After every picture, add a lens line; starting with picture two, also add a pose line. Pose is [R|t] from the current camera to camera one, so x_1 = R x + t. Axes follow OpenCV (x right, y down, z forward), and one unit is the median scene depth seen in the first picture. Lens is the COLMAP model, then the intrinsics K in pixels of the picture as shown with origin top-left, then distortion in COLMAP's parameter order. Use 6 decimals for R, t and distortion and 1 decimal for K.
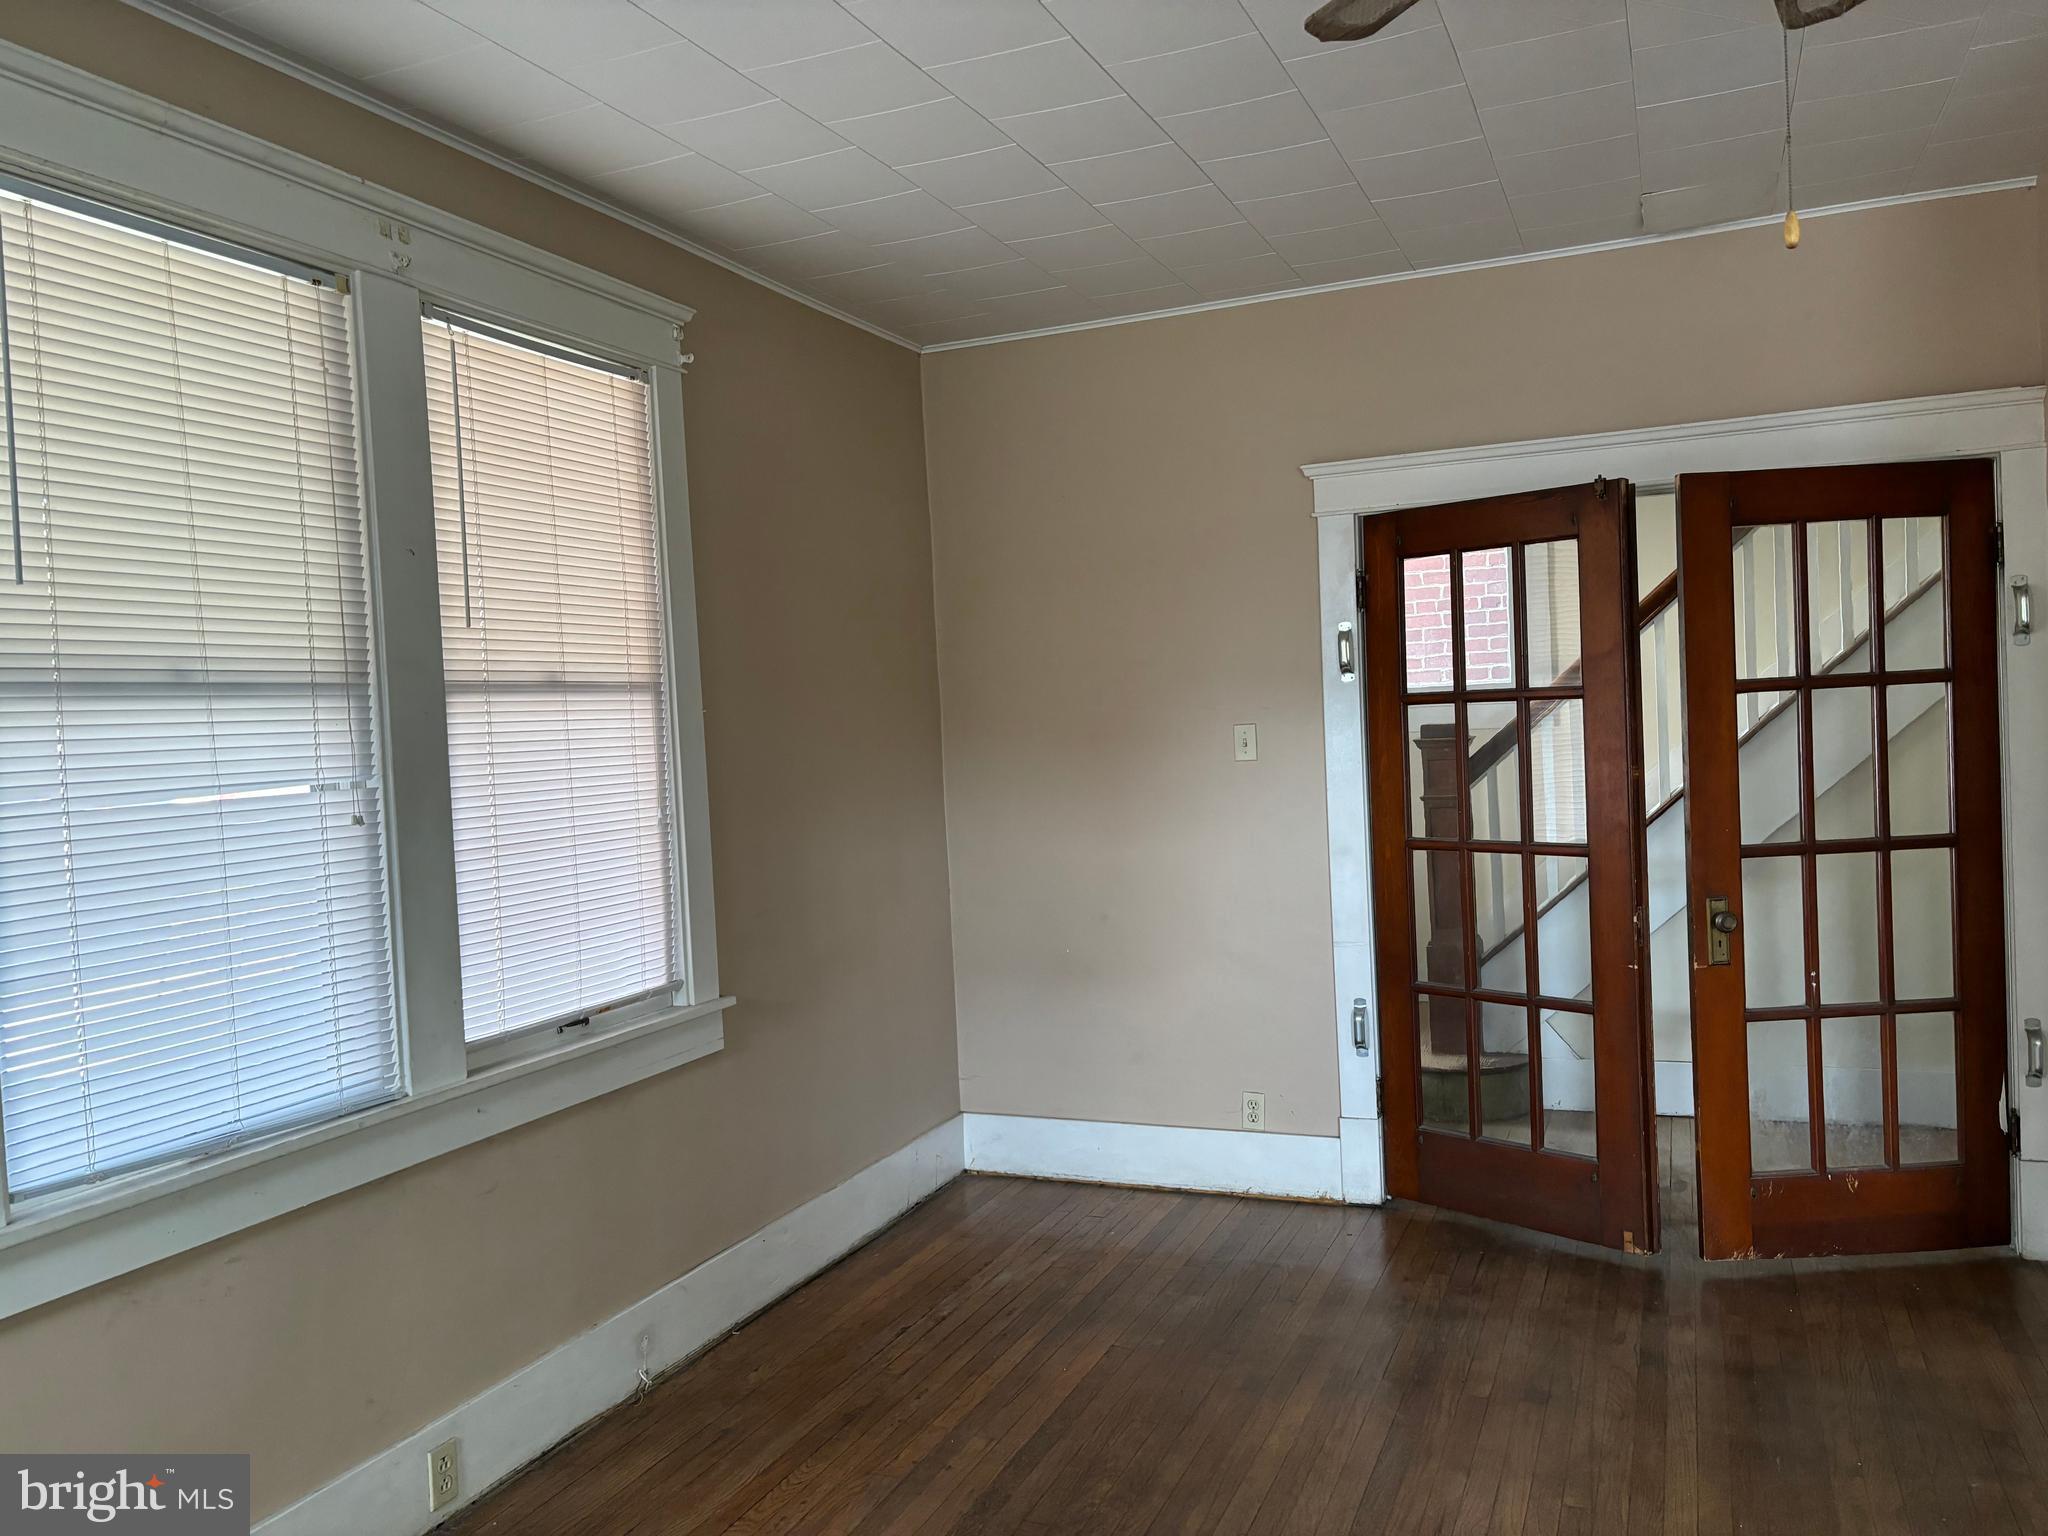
lens RADIAL K [[1571.2, 0, 886.1], [0, 1571.2, 780.1], [0, 0, 1]] dist [0.001974, -0.006200]
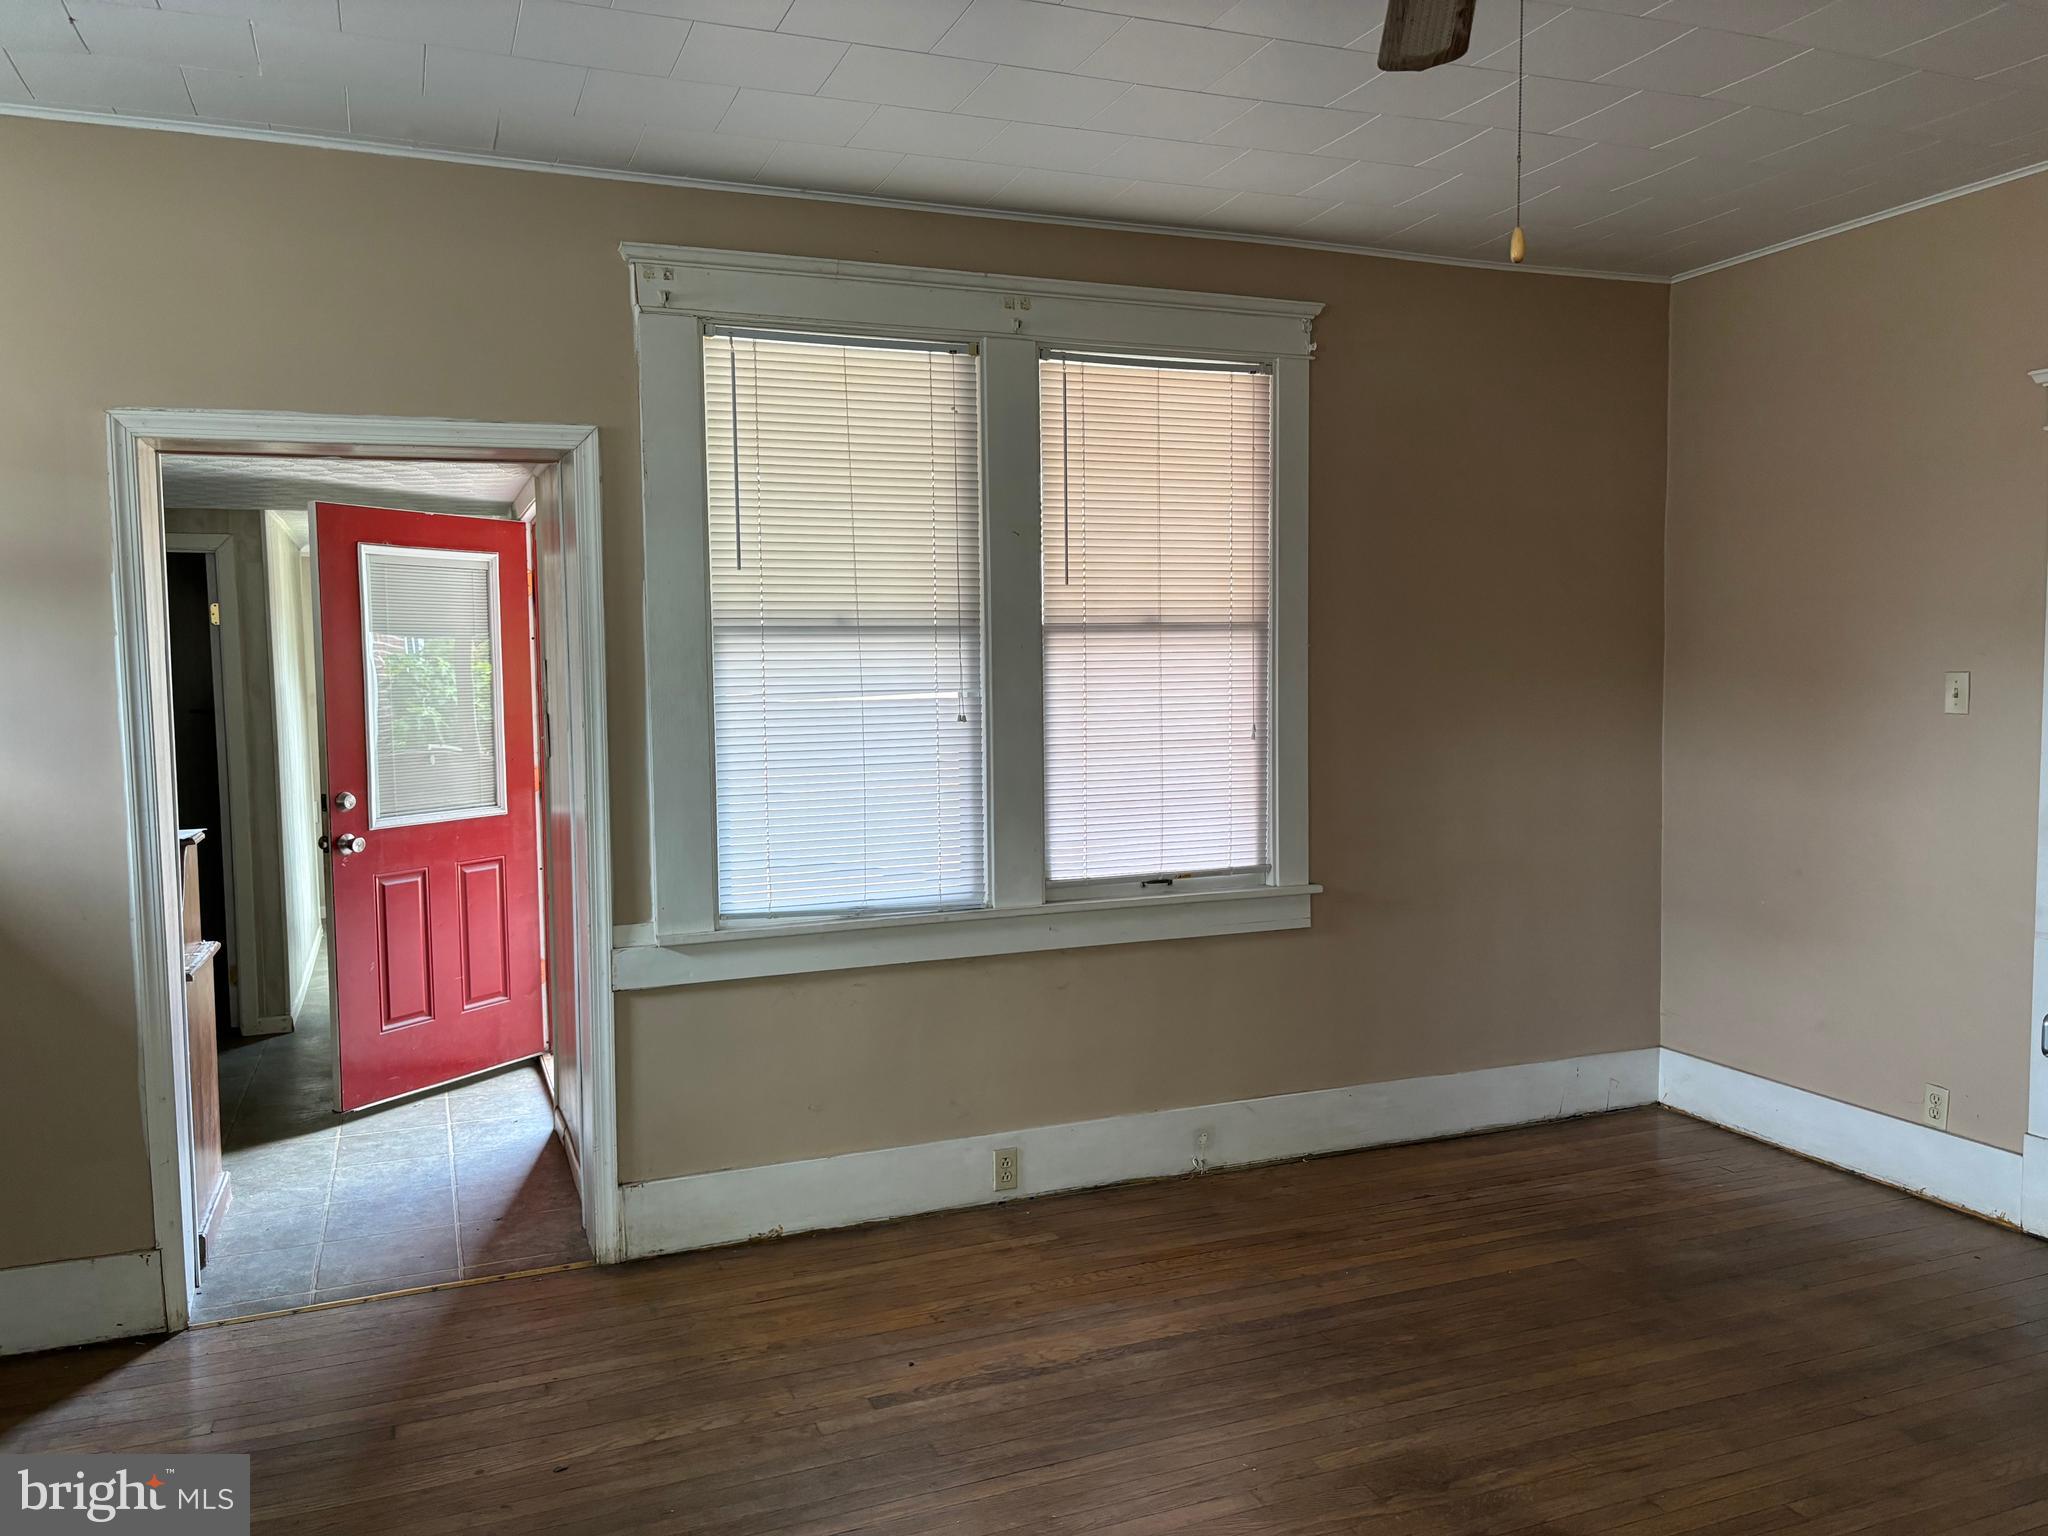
lens RADIAL K [[1559.6, 0, 1022.4], [0, 1559.6, 778.4], [0, 0, 1]] dist [0.115094, -0.198426]
pose [[0.698796, 0.088811, -0.709786, 0.613977], [-0.042688, 0.995672, 0.082554, -0.034065], [0.714046, -0.027389, 0.699563, 0.002119]]
